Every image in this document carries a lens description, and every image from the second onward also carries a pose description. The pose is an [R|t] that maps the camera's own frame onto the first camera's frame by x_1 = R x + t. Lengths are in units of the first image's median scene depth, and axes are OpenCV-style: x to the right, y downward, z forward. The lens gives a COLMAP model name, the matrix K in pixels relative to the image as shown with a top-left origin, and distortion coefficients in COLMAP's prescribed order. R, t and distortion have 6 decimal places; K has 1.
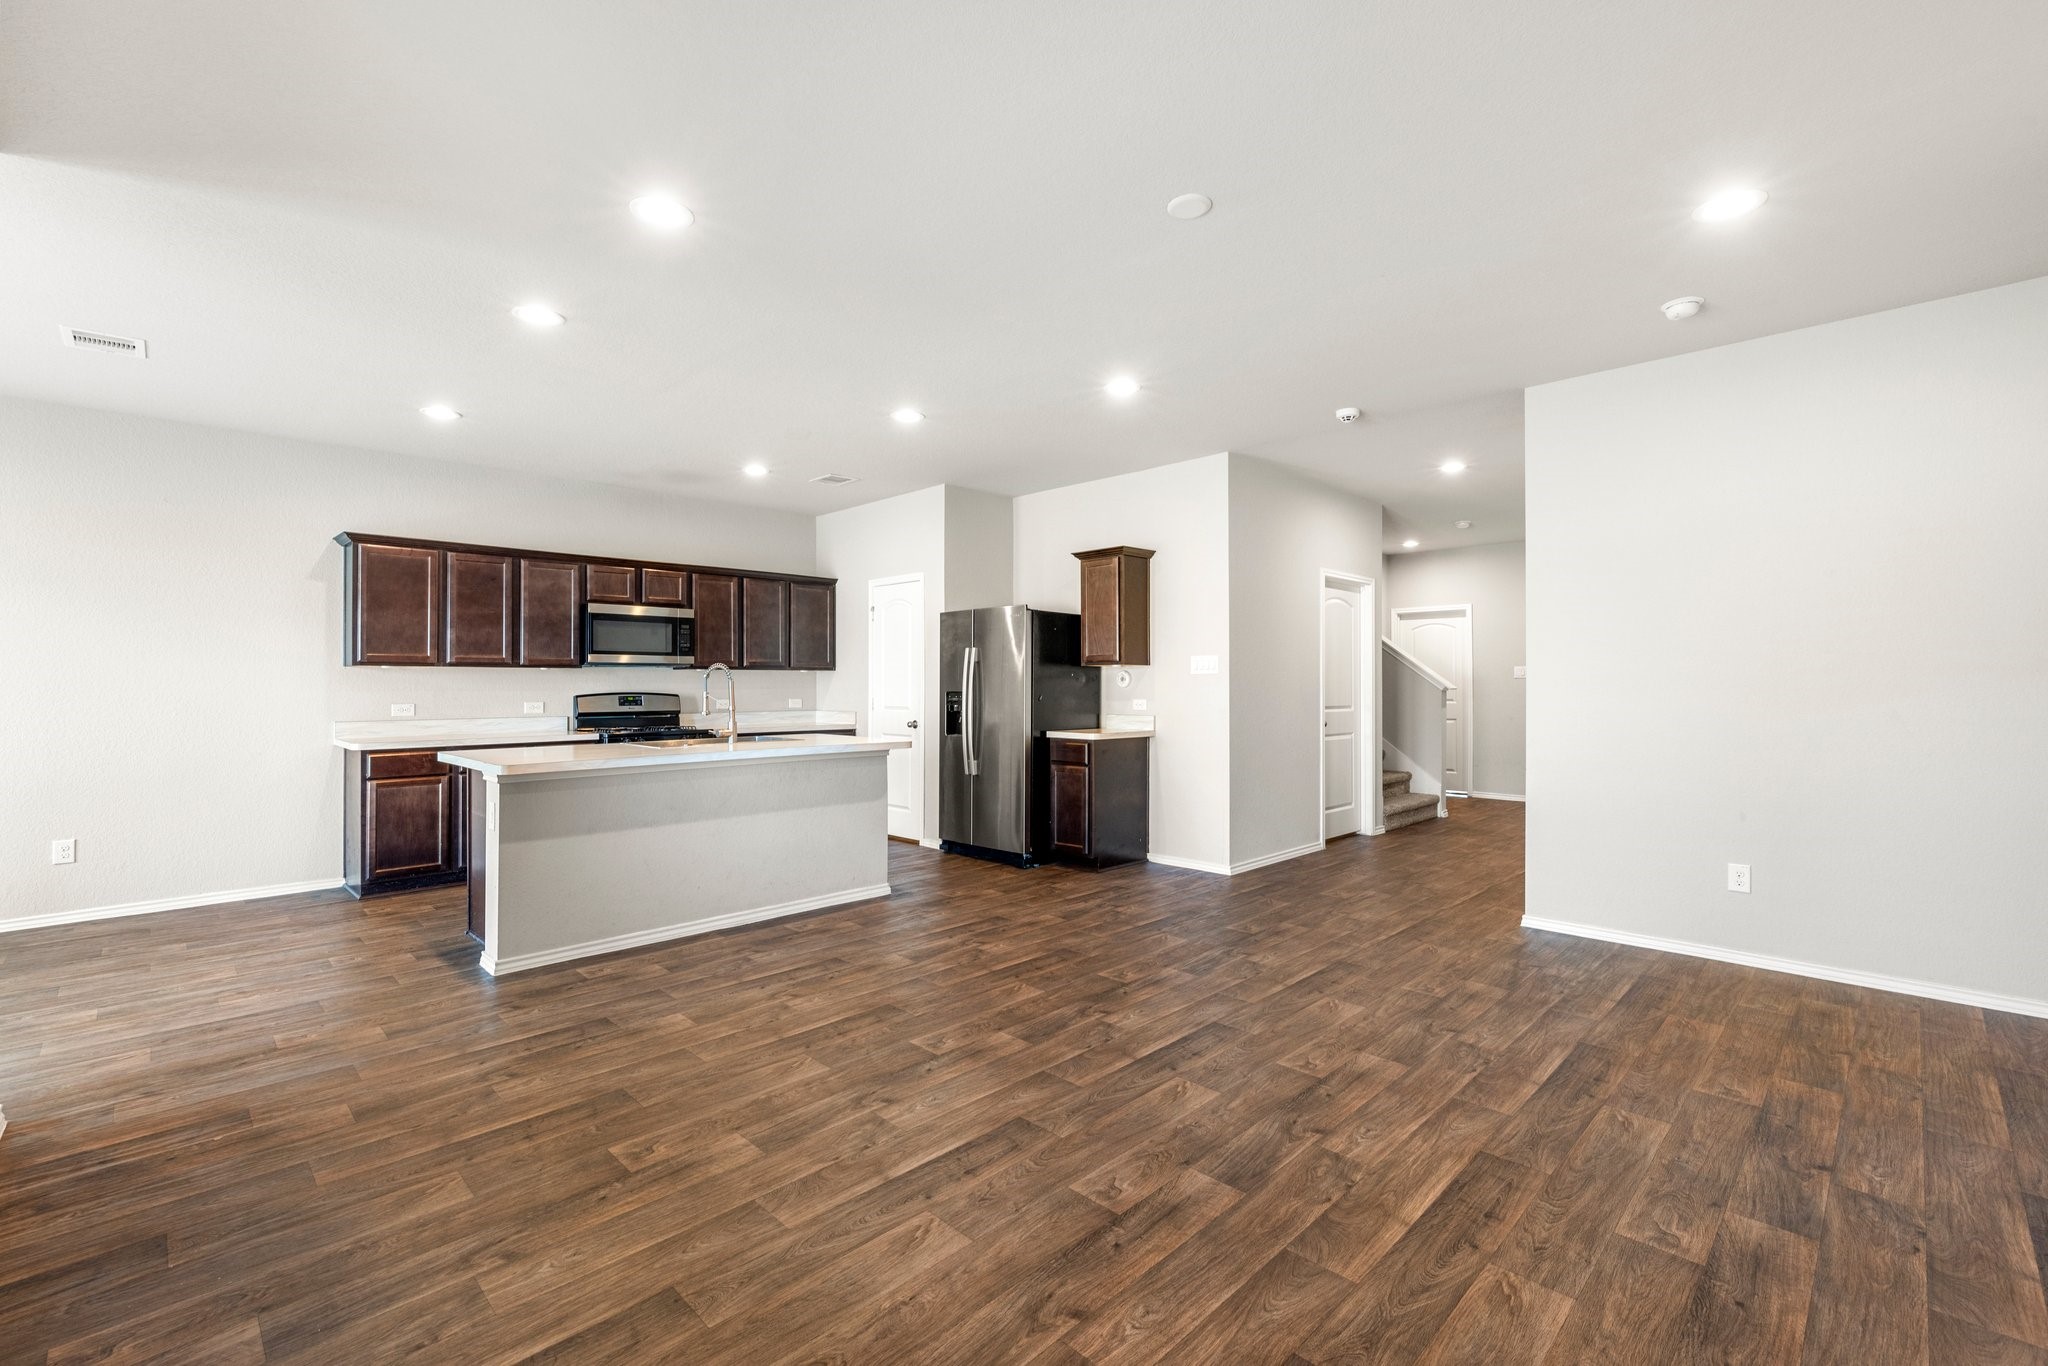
lens RADIAL K [[893.2, 0, 1017.4], [0, 893.2, 680.0], [0, 0, 1]] dist [0.001745, -0.000143]
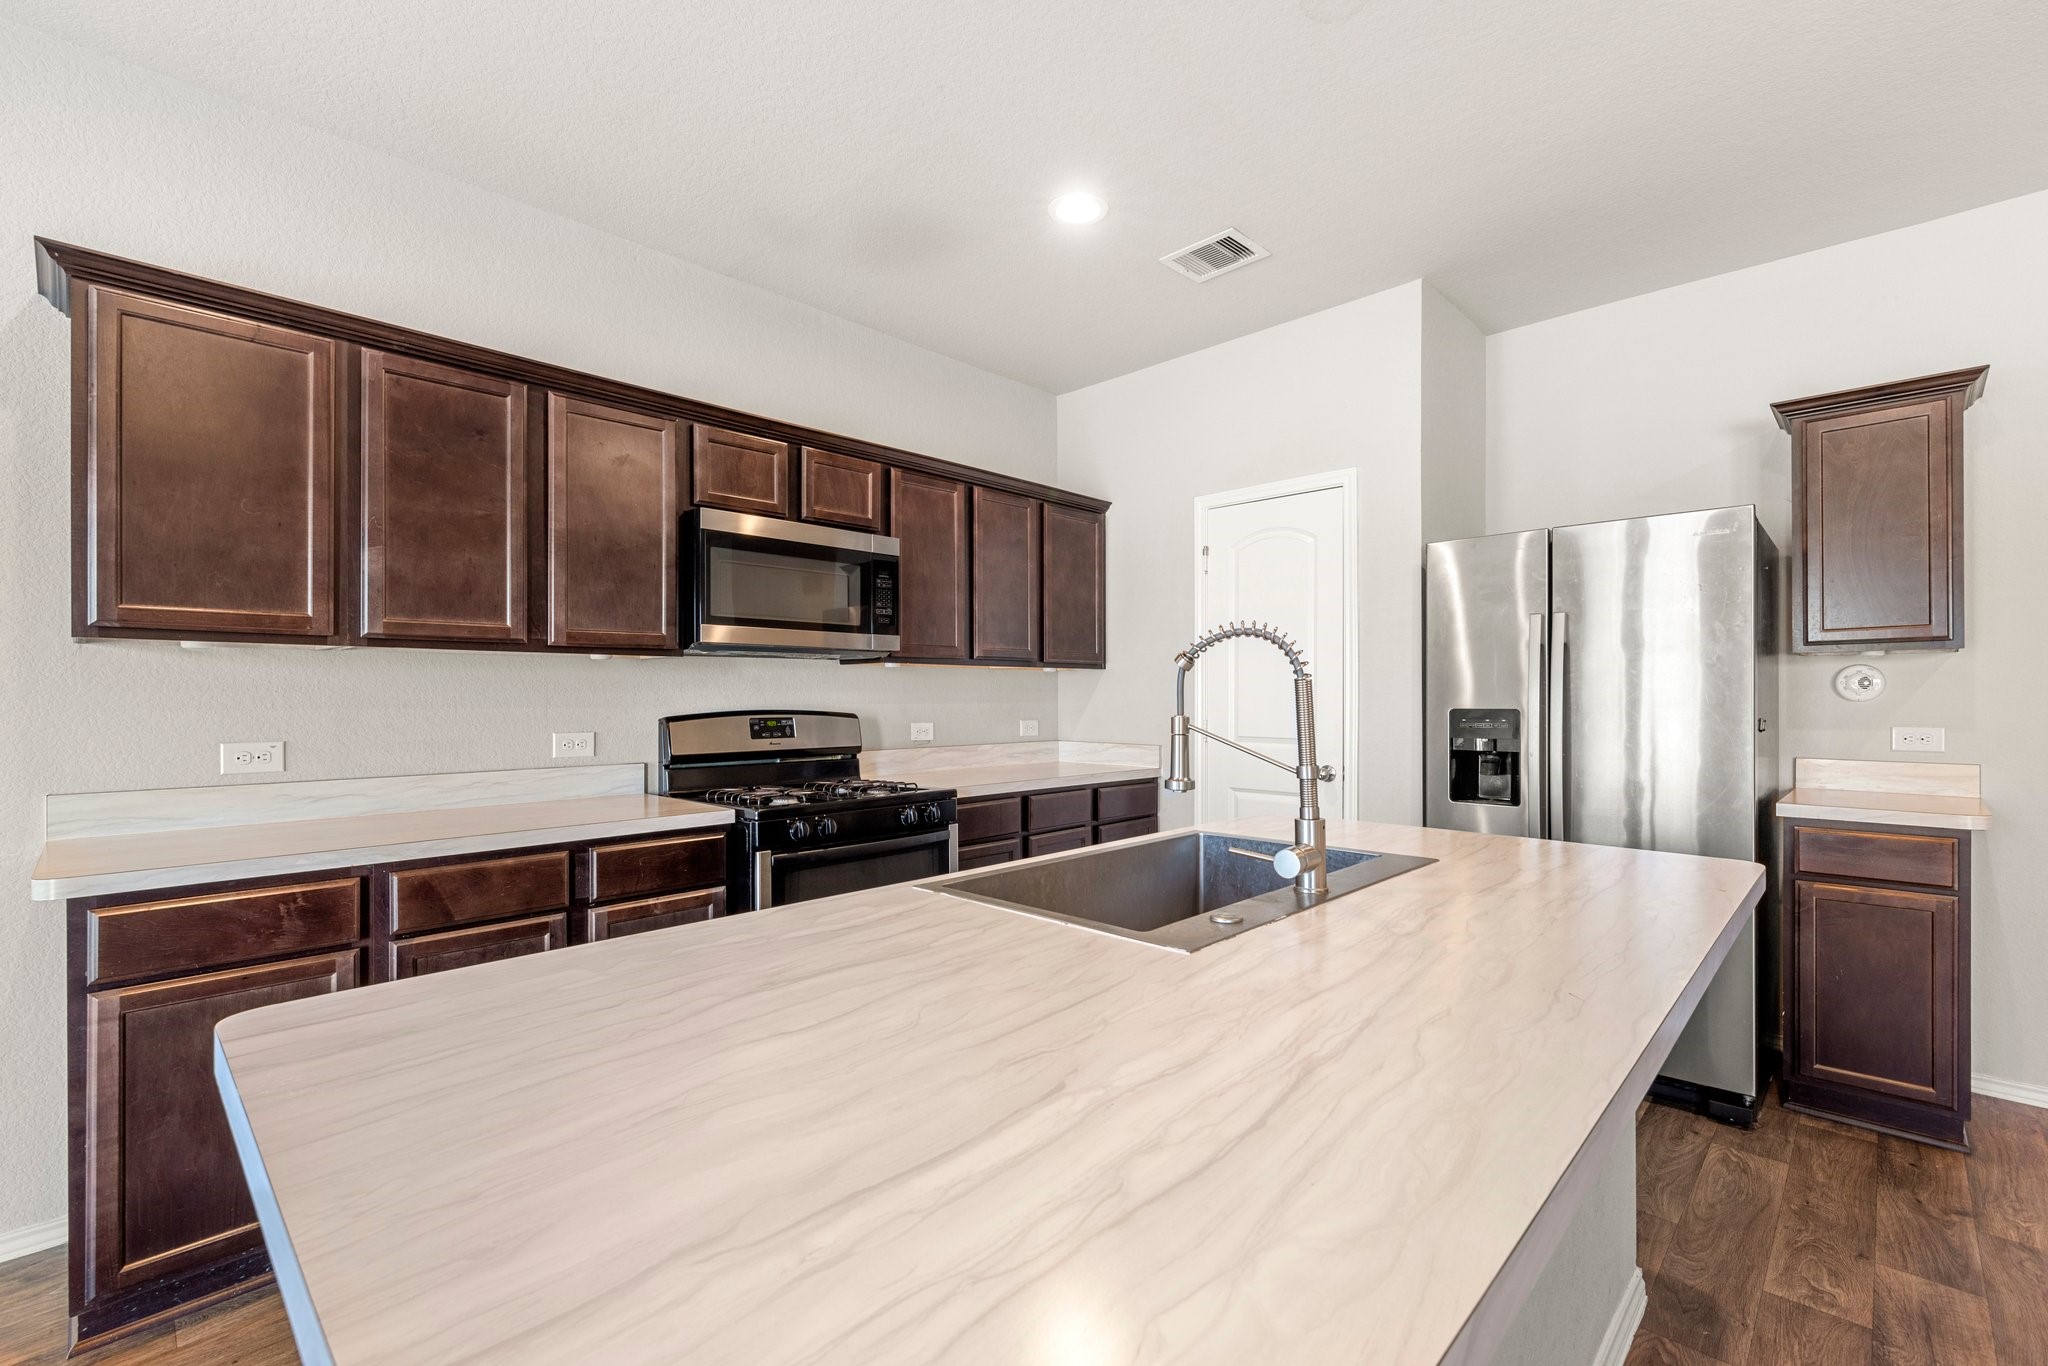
lens RADIAL K [[893.2, 0, 1017.2], [0, 893.2, 696.2], [0, 0, 1]] dist [0.001745, -0.000143]
pose [[0.999953, -0.000282, 0.009697, -0.328519], [0.000225, 0.999982, 0.005945, 0.003823], [-0.009698, -0.005943, 0.999935, 0.559268]]
